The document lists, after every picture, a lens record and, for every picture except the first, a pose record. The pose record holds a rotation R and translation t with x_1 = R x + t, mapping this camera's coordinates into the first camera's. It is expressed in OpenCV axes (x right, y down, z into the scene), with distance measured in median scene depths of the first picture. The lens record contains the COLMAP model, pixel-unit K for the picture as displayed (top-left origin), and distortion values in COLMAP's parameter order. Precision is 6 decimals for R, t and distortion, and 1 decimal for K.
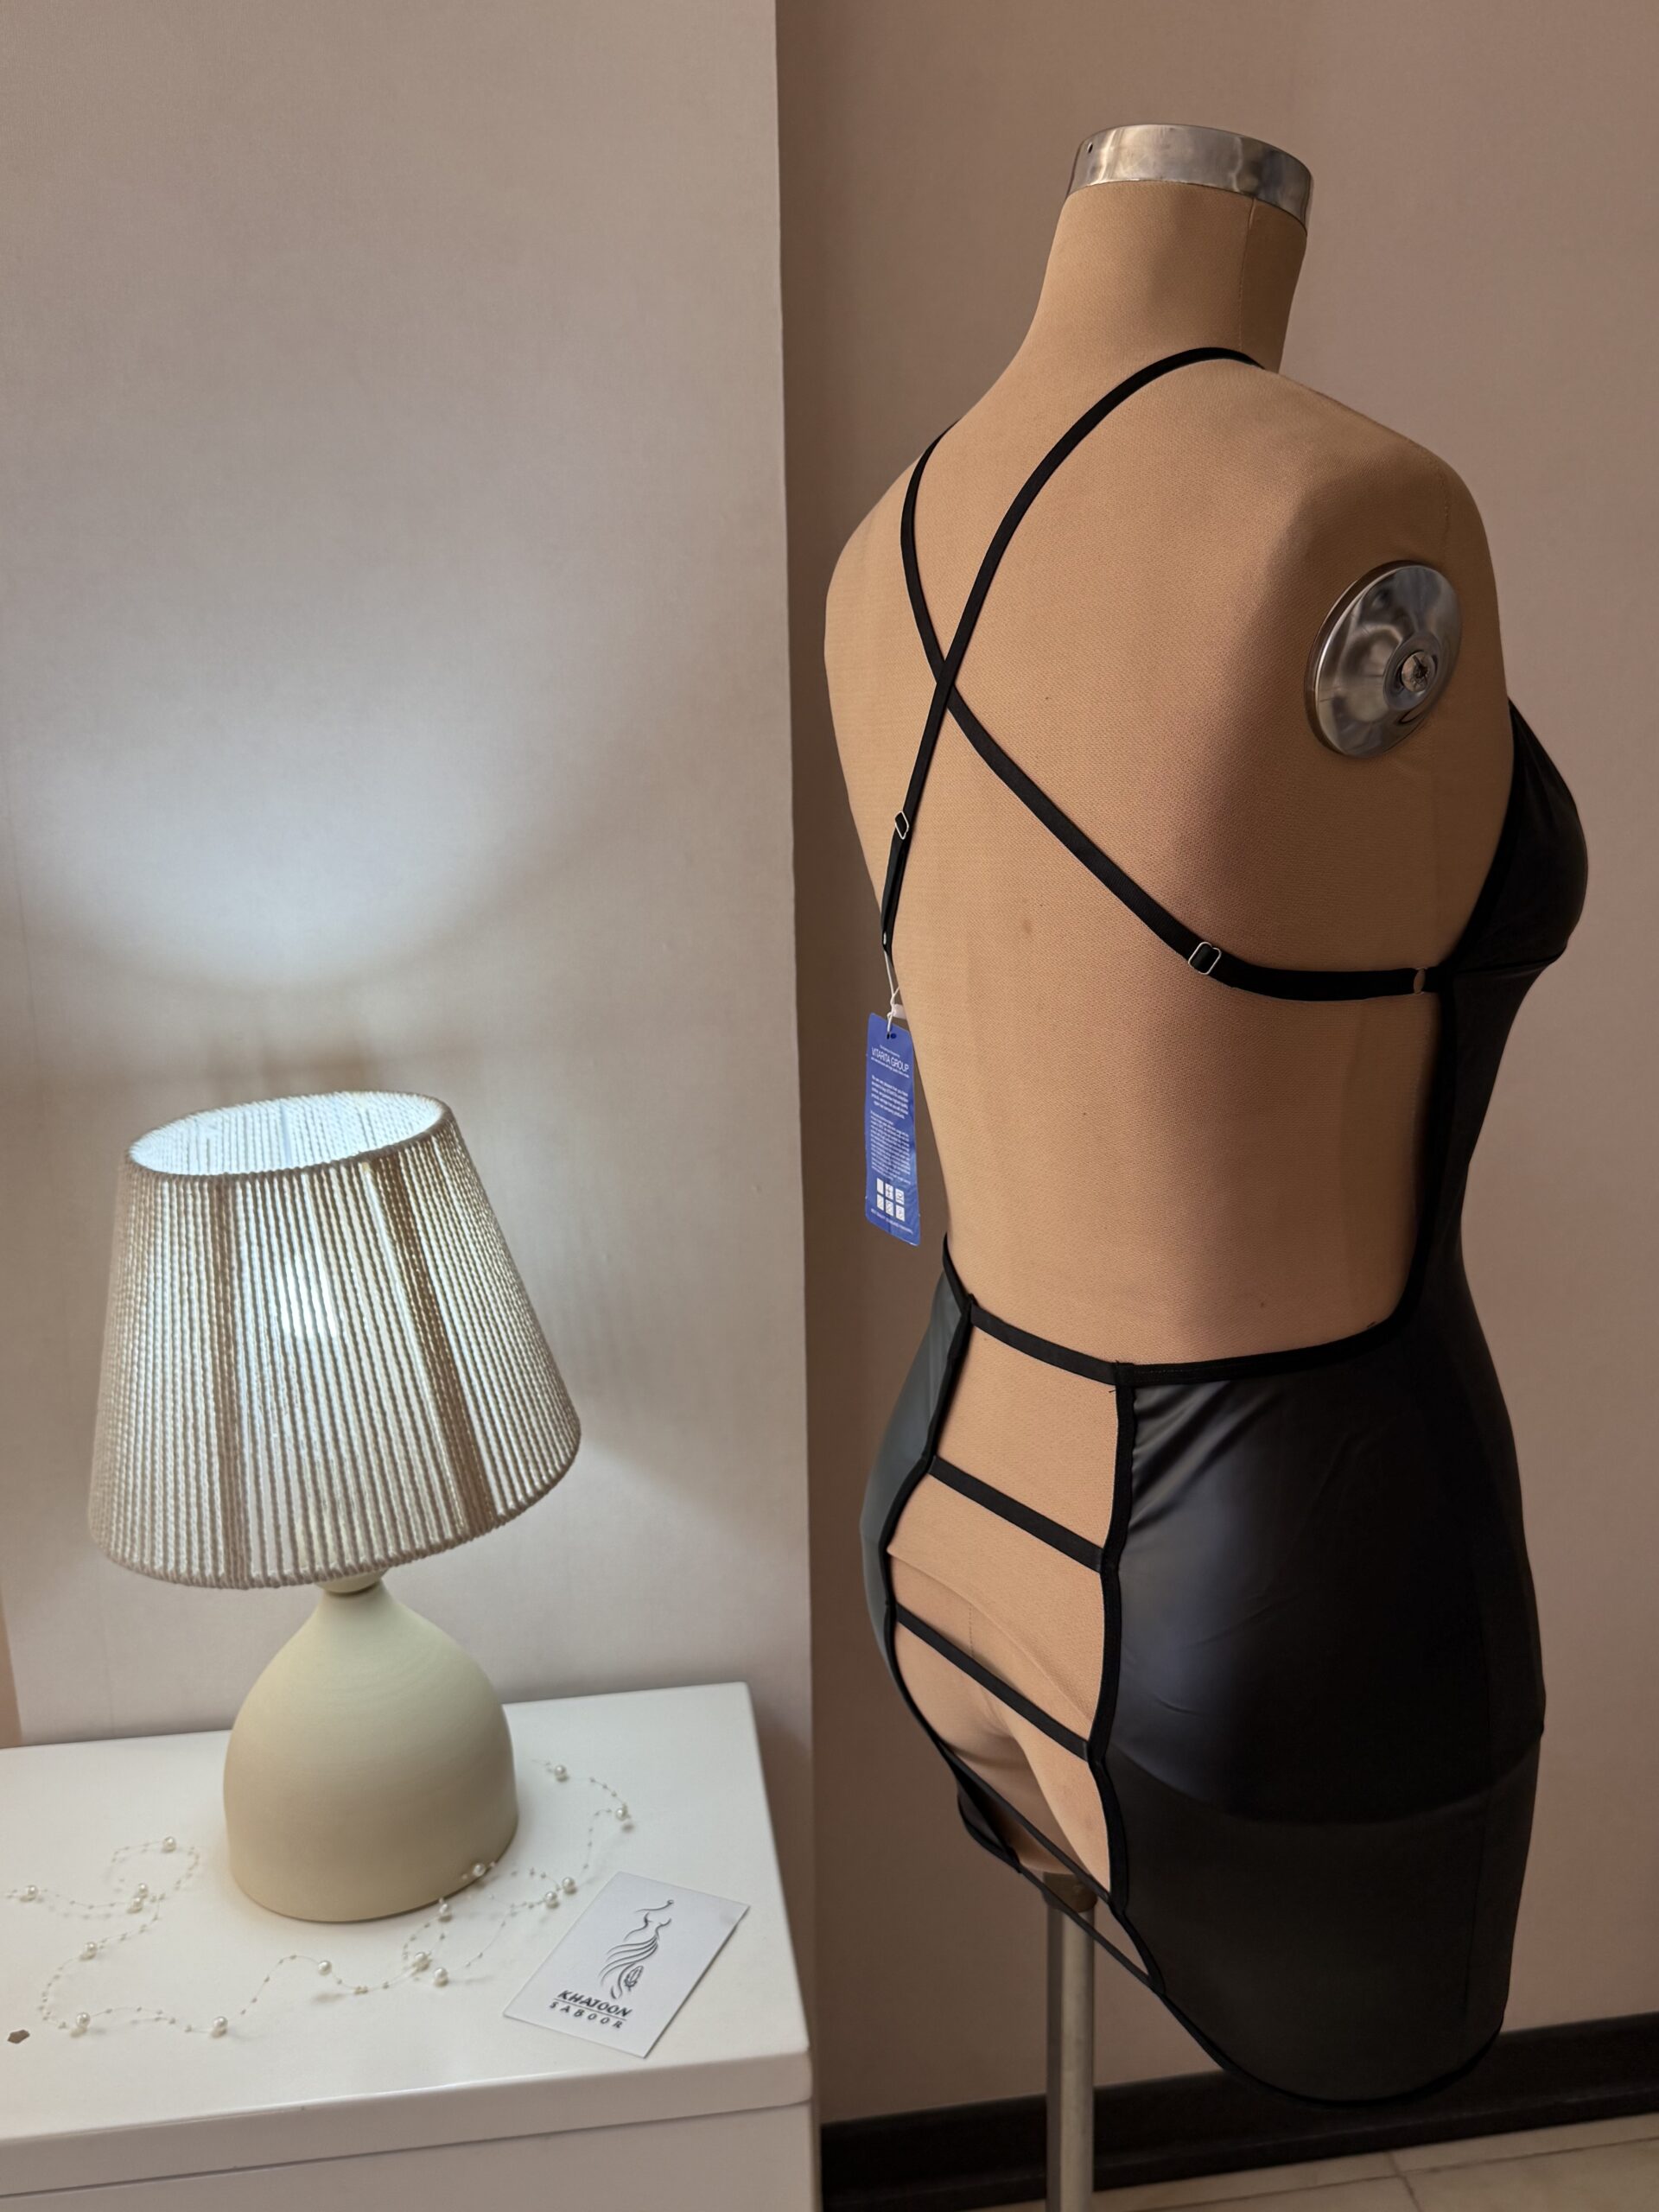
lens RADIAL K [[1928.0, 0, 829.5], [0, 1928.0, 1106.0], [0, 0, 1]] dist [0.219739, -0.591741]
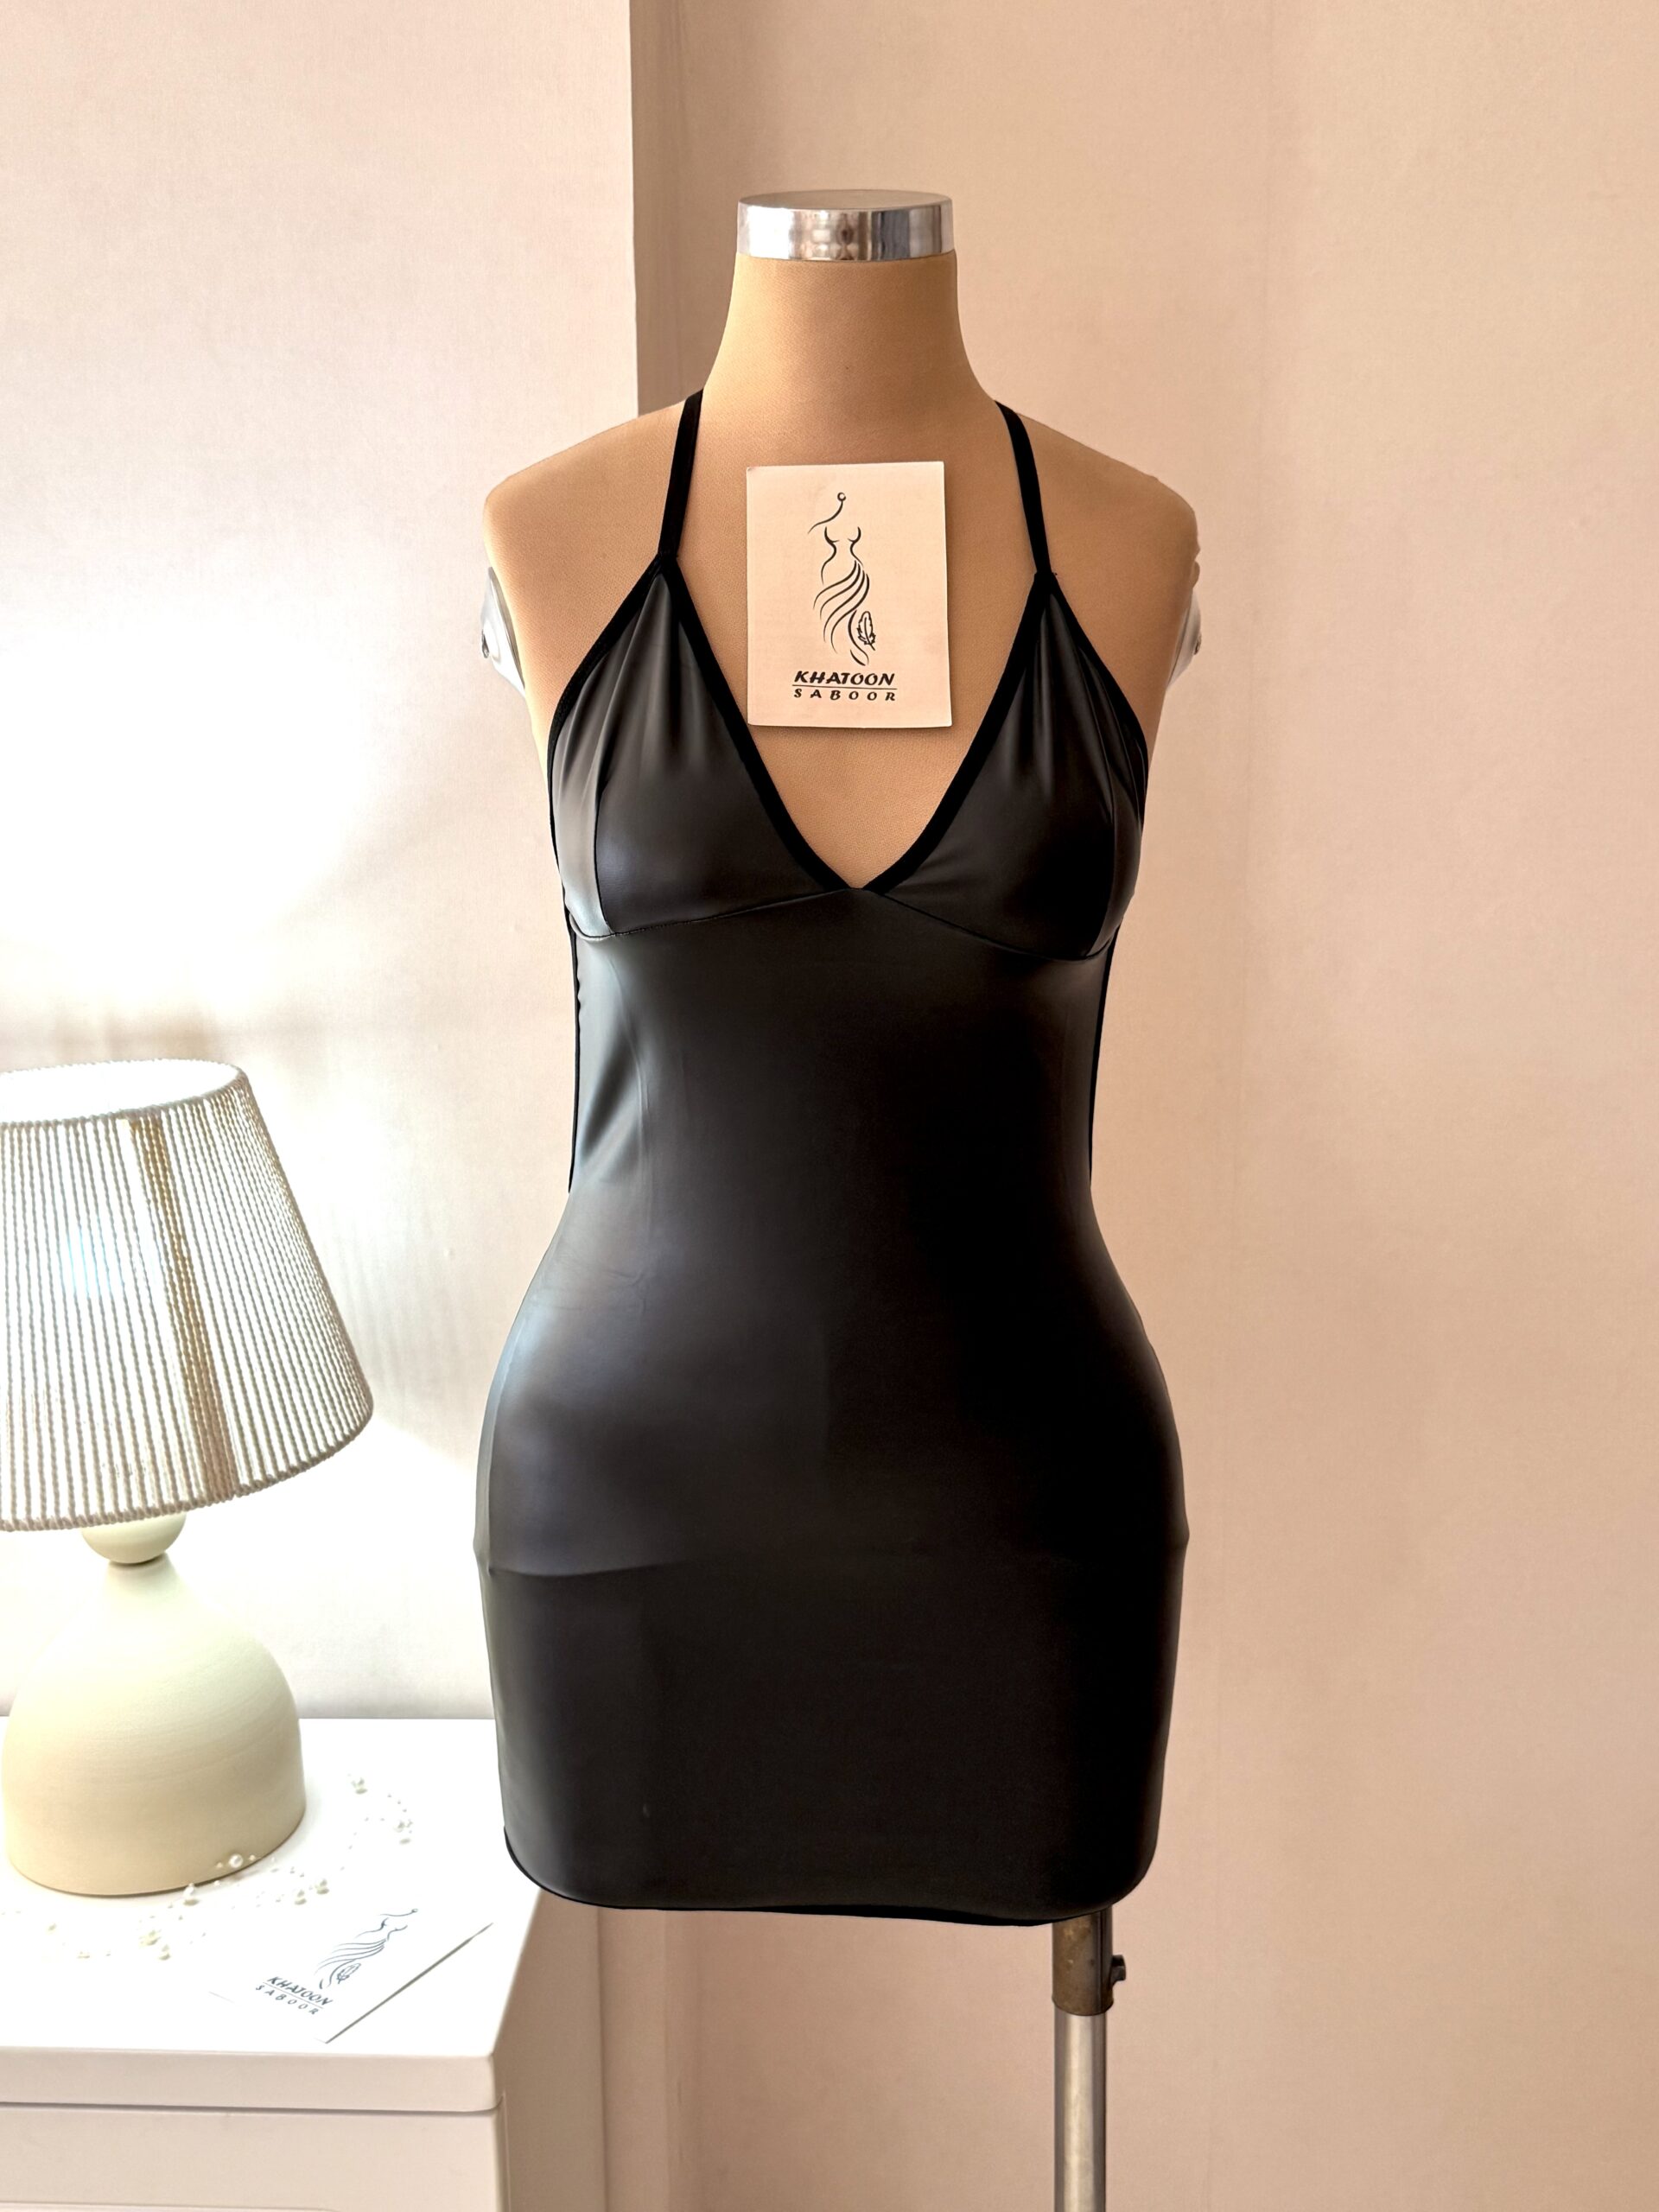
lens RADIAL K [[2465.3, 0, 892.8], [0, 2465.3, 1098.2], [0, 0, 1]] dist [0.218477, -0.610057]
pose [[0.985142, 0.048563, -0.164732, 0.367595], [-0.055342, 0.997789, -0.036809, 0.043629], [0.162580, 0.045378, 0.985651, -0.214062]]
